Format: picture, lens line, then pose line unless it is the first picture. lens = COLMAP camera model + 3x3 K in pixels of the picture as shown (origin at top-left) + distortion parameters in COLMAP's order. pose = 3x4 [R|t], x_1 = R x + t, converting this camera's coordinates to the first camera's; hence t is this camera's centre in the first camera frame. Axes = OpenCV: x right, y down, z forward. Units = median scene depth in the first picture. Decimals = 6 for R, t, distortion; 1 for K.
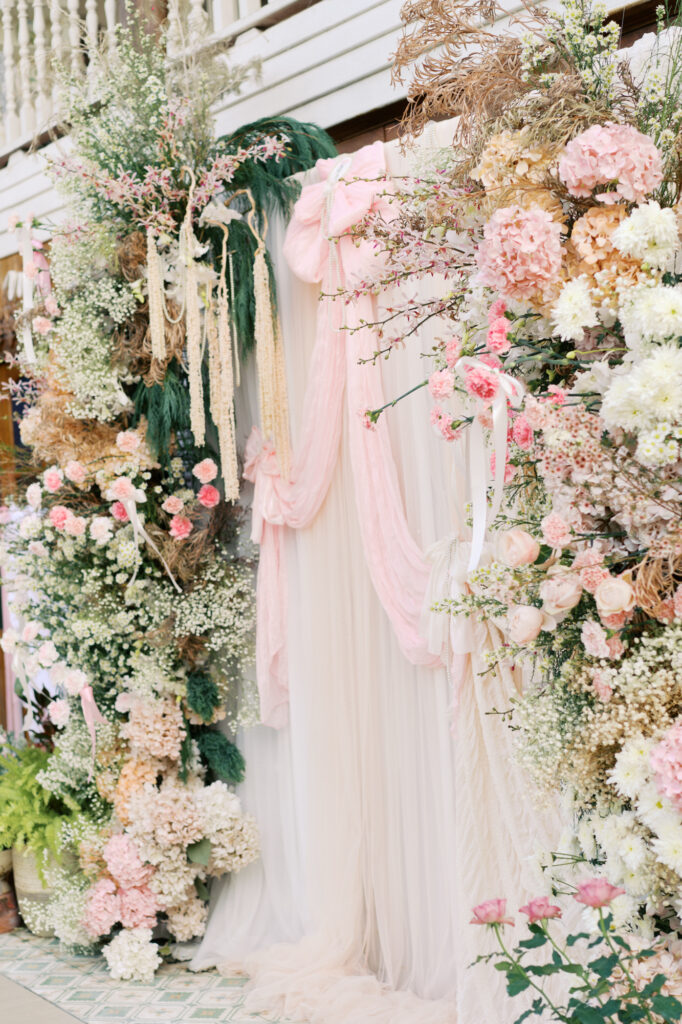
lens RADIAL K [[1593.5, 0, 339.9], [0, 1593.5, 512.3], [0, 0, 1]] dist [0.013727, 0.000000]
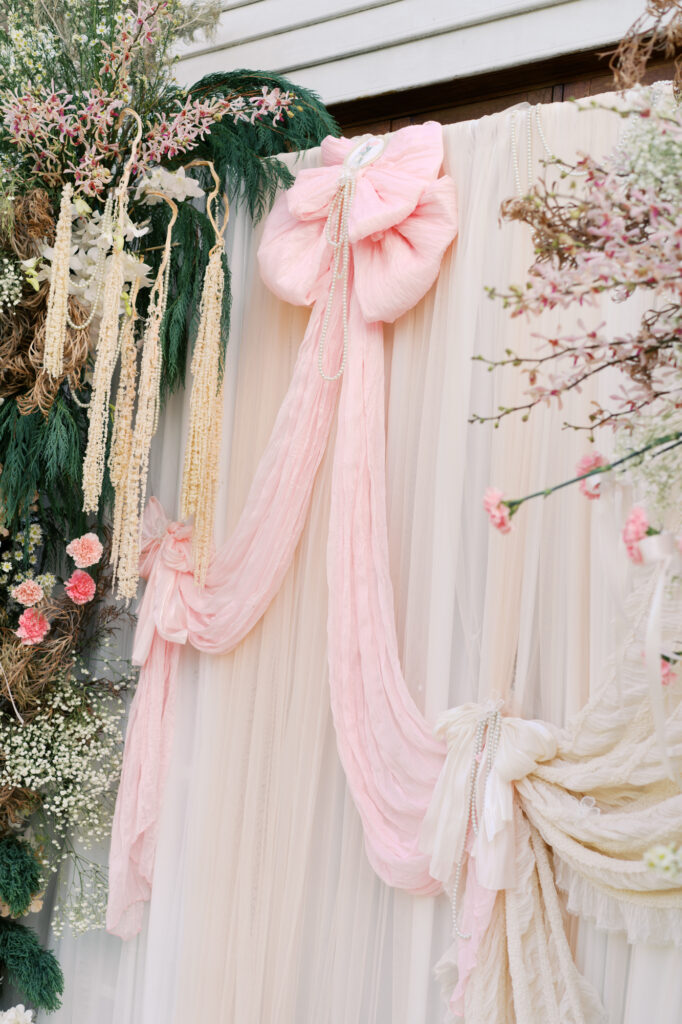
lens RADIAL K [[1593.5, 0, 342.5], [0, 1593.5, 512.4], [0, 0, 1]] dist [0.013727, 0.000000]
pose [[0.966781, 0.154996, 0.203249, -0.120225], [-0.140115, 0.986415, -0.085754, 0.001091], [-0.213780, 0.054428, 0.975364, 0.314069]]
